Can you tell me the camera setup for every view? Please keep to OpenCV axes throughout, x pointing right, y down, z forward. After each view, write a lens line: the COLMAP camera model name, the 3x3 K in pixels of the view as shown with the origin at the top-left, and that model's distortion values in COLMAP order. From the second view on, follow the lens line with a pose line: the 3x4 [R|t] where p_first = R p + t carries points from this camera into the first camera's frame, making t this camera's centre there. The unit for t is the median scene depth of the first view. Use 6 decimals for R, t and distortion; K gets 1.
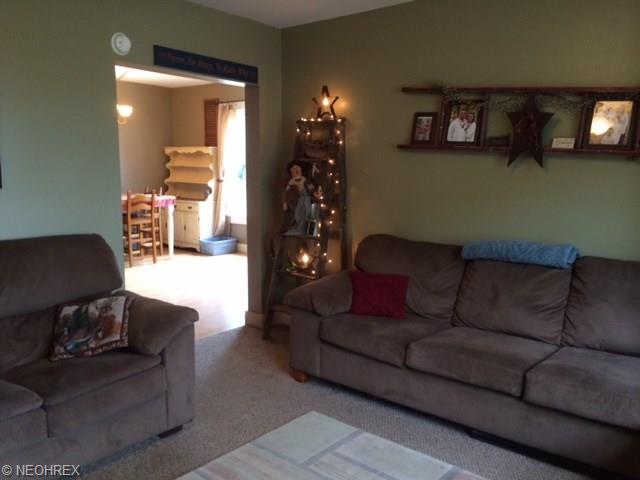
lens RADIAL K [[551.0, 0, 314.4], [0, 551.0, 245.6], [0, 0, 1]] dist [0.055719, -0.036684]
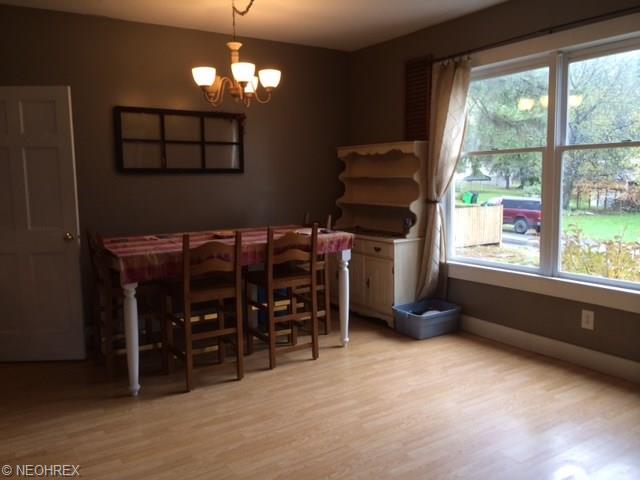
lens RADIAL K [[551.0, 0, 317.7], [0, 551.0, 237.6], [0, 0, 1]] dist [0.055719, -0.036684]
pose [[0.957131, 0.011334, -0.289432, -0.121870], [-0.021354, 0.999276, -0.031486, -0.062345], [0.288866, 0.036317, 0.956680, 0.446248]]
